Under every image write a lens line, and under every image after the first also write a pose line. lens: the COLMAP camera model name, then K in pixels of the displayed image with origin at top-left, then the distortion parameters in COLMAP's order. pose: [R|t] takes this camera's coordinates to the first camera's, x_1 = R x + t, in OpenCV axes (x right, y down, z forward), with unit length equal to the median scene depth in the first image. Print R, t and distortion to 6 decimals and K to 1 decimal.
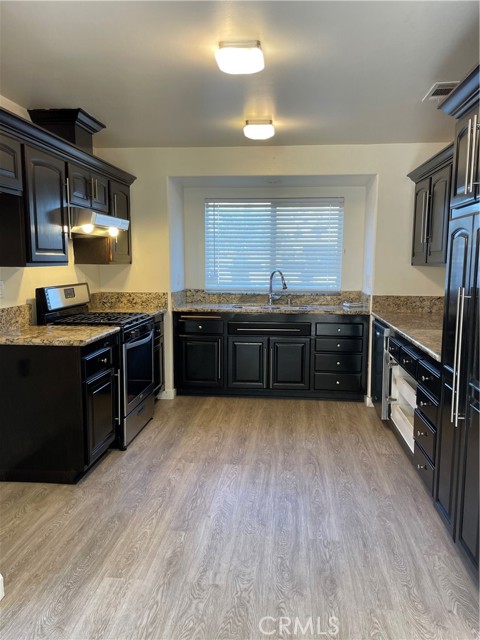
lens RADIAL K [[483.2, 0, 236.8], [0, 483.2, 320.0], [0, 0, 1]] dist [0.094606, -0.107362]
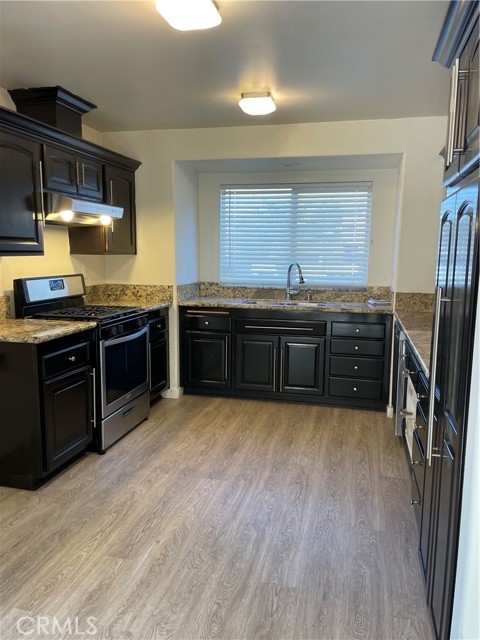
lens RADIAL K [[483.2, 0, 236.8], [0, 483.2, 320.0], [0, 0, 1]] dist [0.094606, -0.107362]
pose [[0.990540, 0.024531, -0.135013, 0.135795], [-0.022279, 0.999587, 0.018167, -0.011853], [0.135403, -0.014987, 0.990677, 0.105297]]
